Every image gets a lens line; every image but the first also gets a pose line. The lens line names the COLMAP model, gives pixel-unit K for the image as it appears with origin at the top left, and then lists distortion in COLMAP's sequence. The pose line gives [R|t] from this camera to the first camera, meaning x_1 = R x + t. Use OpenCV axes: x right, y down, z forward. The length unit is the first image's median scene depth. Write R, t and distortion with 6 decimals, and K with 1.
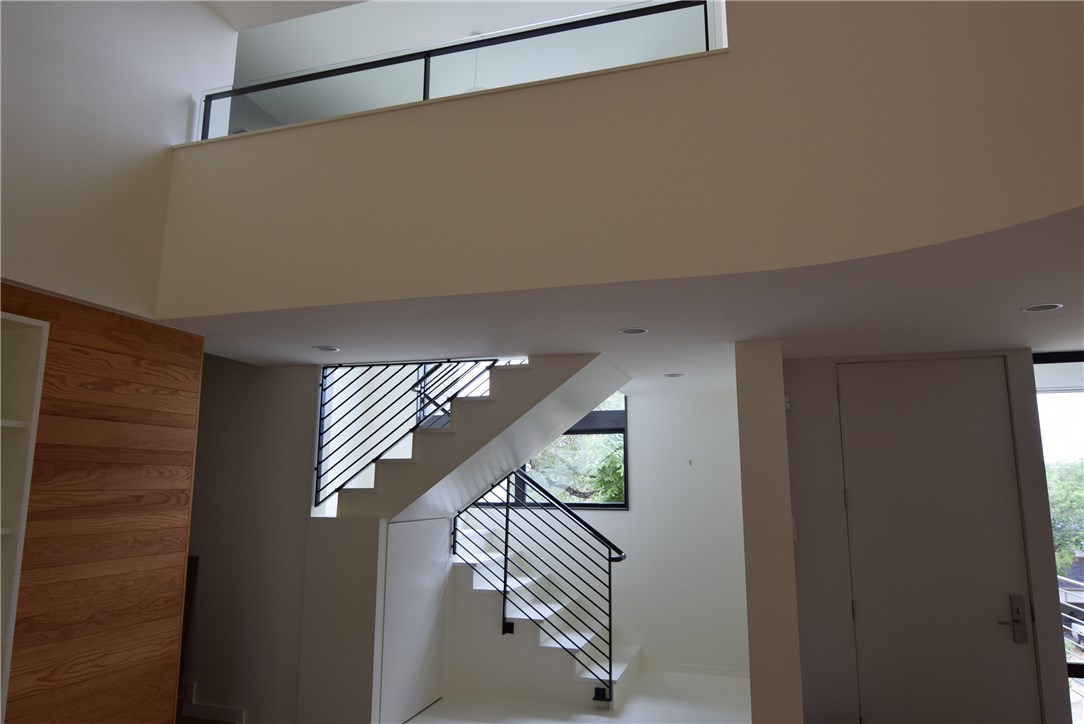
lens RADIAL K [[687.8, 0, 546.5], [0, 687.8, 369.6], [0, 0, 1]] dist [-0.003616, -0.003133]
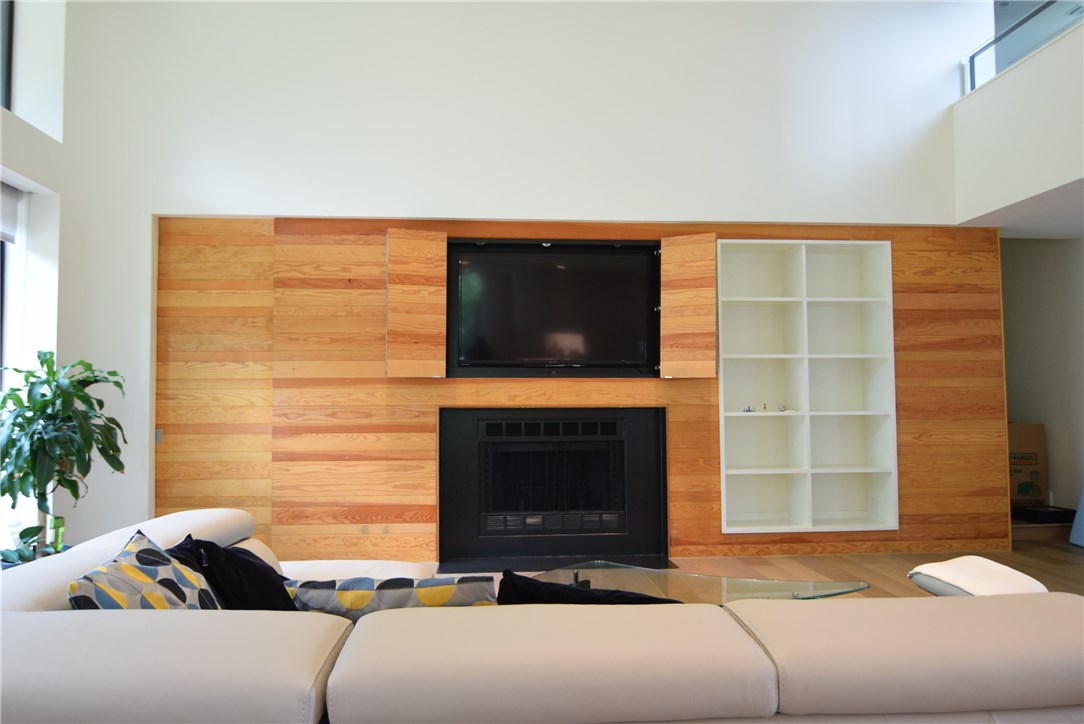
lens RADIAL K [[745.9, 0, 544.5], [0, 745.9, 361.9], [0, 0, 1]] dist [-0.006402, -0.000468]
pose [[0.347633, -0.049603, -0.936318, 0.657969], [0.156575, 0.987649, 0.005810, 0.077709], [0.924465, -0.148624, 0.351106, -0.477647]]
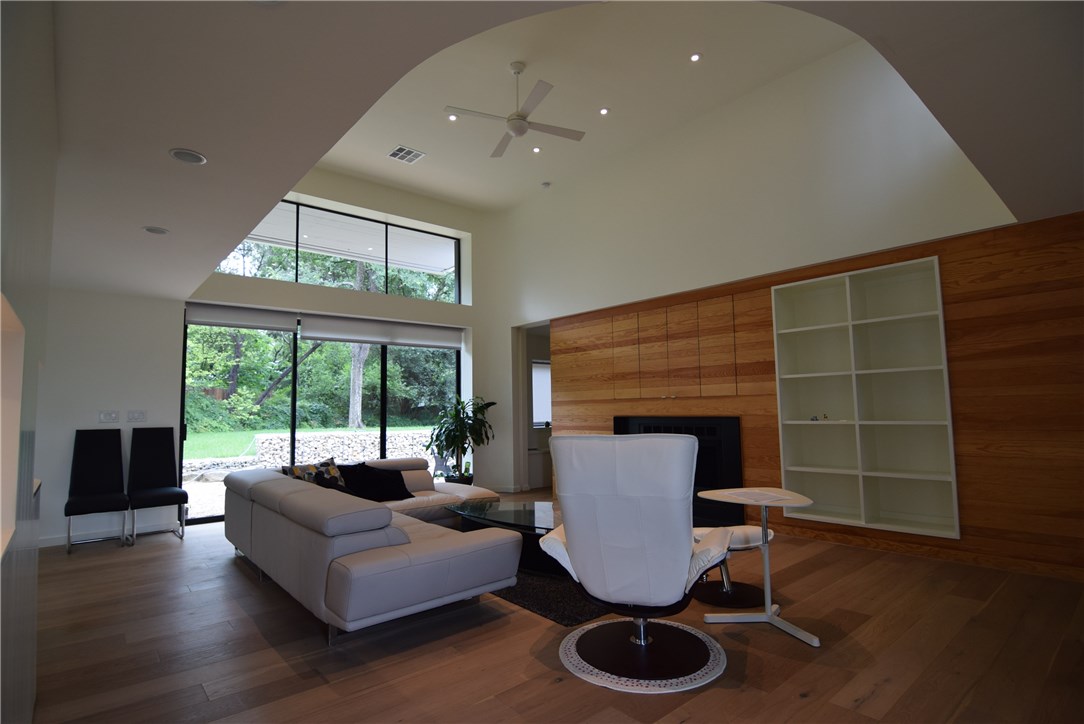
lens RADIAL K [[541.8, 0, 539.5], [0, 541.8, 361.5], [0, 0, 1]] dist [-0.021301, -0.001077]
pose [[-0.552278, -0.064221, -0.831183, 0.897755], [0.152129, 0.972524, -0.176224, 0.259442], [0.819662, -0.223771, -0.527333, 0.724357]]
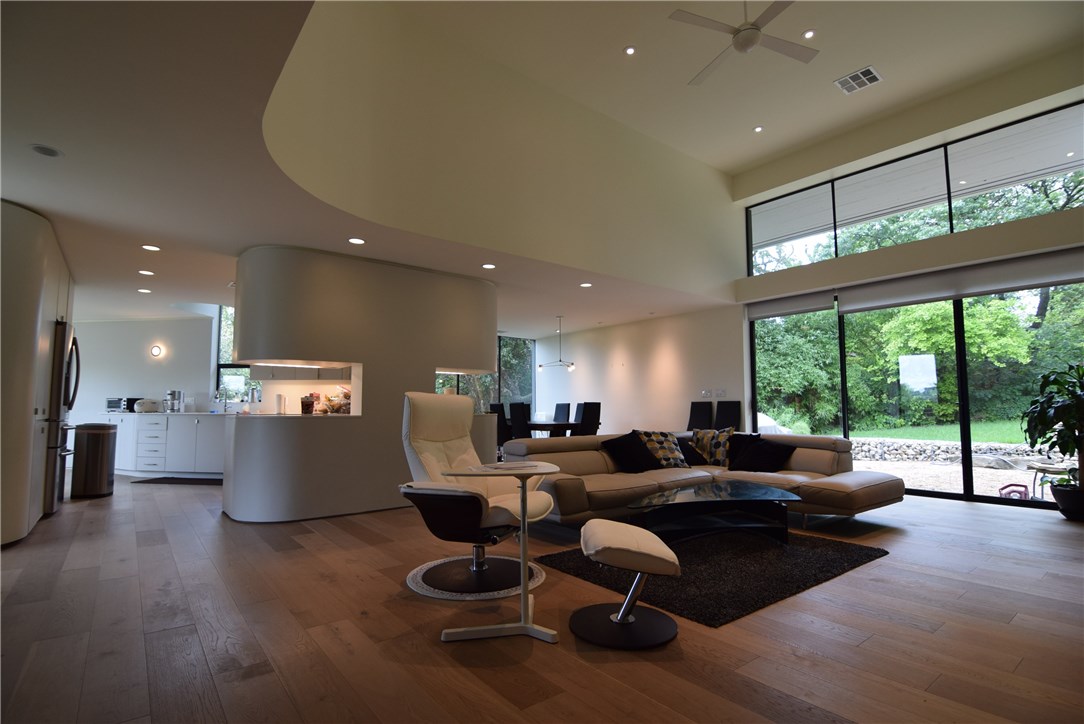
lens RADIAL K [[530.4, 0, 540.7], [0, 530.4, 363.0], [0, 0, 1]] dist [-0.014925, -0.000589]
pose [[-0.814455, 0.049211, 0.578136, -0.521208], [-0.091855, 0.972897, -0.212214, 0.380702], [-0.572910, -0.225944, -0.787860, 1.087090]]
